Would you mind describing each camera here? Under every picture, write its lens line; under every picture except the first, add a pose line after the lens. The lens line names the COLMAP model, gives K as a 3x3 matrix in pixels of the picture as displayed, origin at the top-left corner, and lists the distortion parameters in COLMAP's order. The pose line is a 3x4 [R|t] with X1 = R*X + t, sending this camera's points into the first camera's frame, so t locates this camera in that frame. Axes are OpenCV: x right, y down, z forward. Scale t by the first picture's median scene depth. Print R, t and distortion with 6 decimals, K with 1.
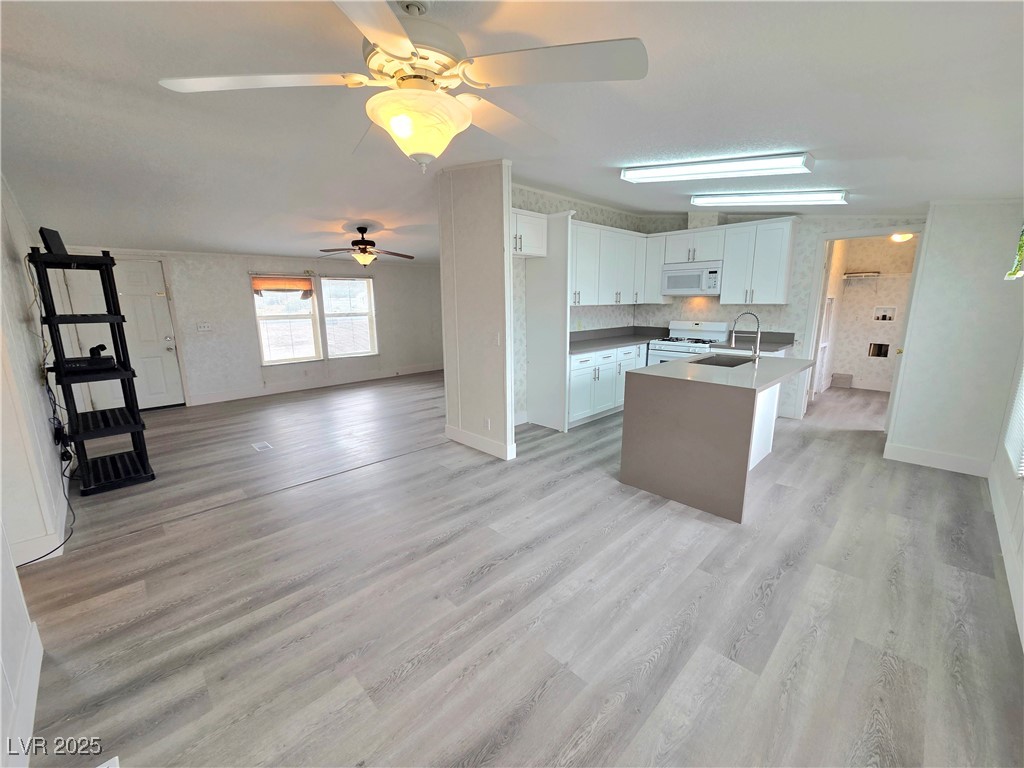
lens RADIAL K [[418.0, 0, 515.6], [0, 418.0, 384.7], [0, 0, 1]] dist [0.003677, -0.000046]
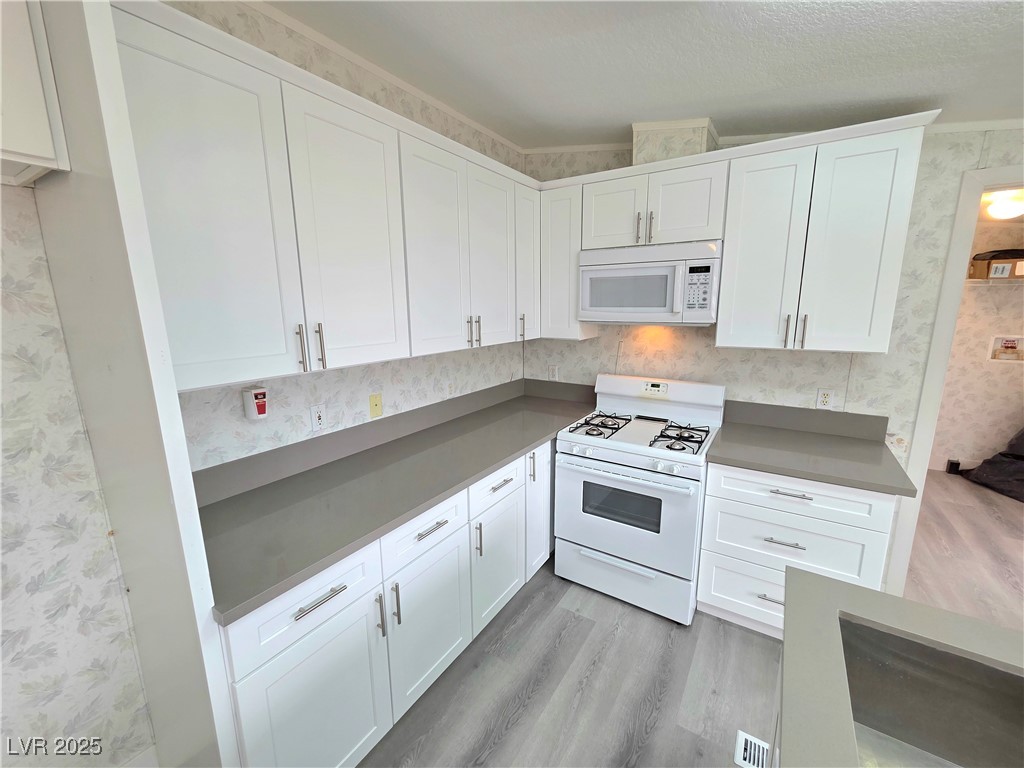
lens RADIAL K [[418.0, 0, 515.6], [0, 418.0, 384.7], [0, 0, 1]] dist [0.003677, -0.000046]
pose [[0.975785, -0.040663, 0.214918, 0.205132], [0.043161, 0.999044, -0.006941, -0.161027], [-0.214431, 0.016049, 0.976607, 0.639928]]
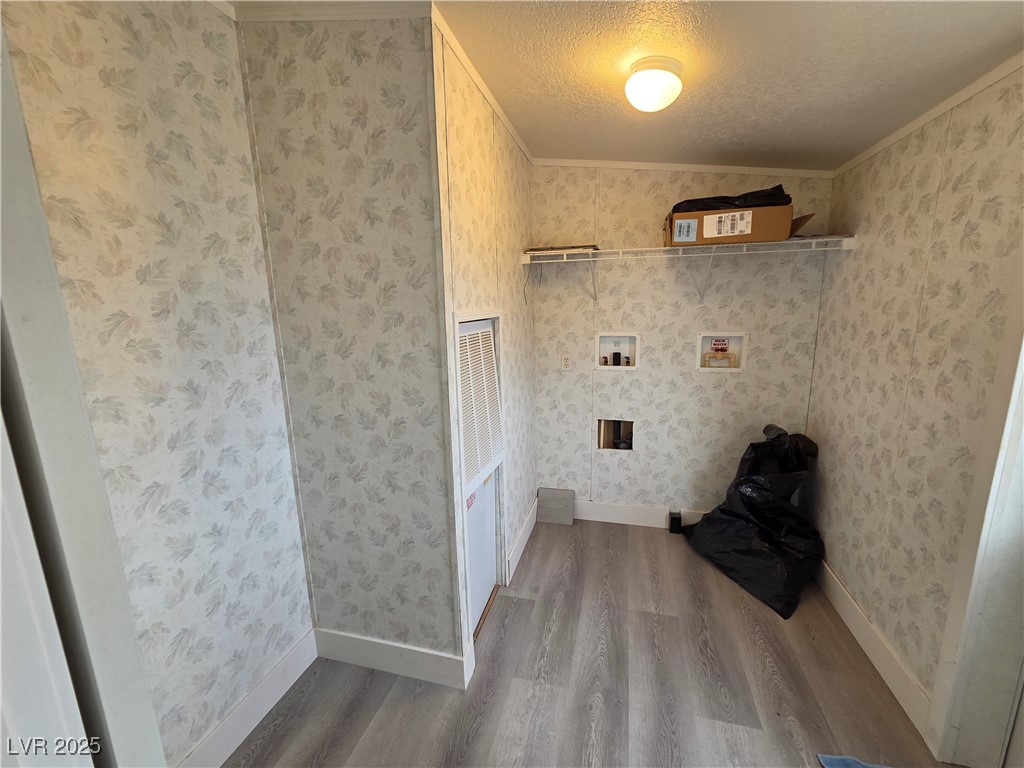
lens RADIAL K [[417.0, 0, 512.0], [0, 417.0, 384.0], [0, 0, 1]] dist [0.003774, 0.000117]
pose [[0.866838, -0.102531, 0.487934, 0.713090], [0.115587, 0.993292, 0.003377, -0.182527], [-0.485007, 0.053471, 0.872874, 0.842843]]
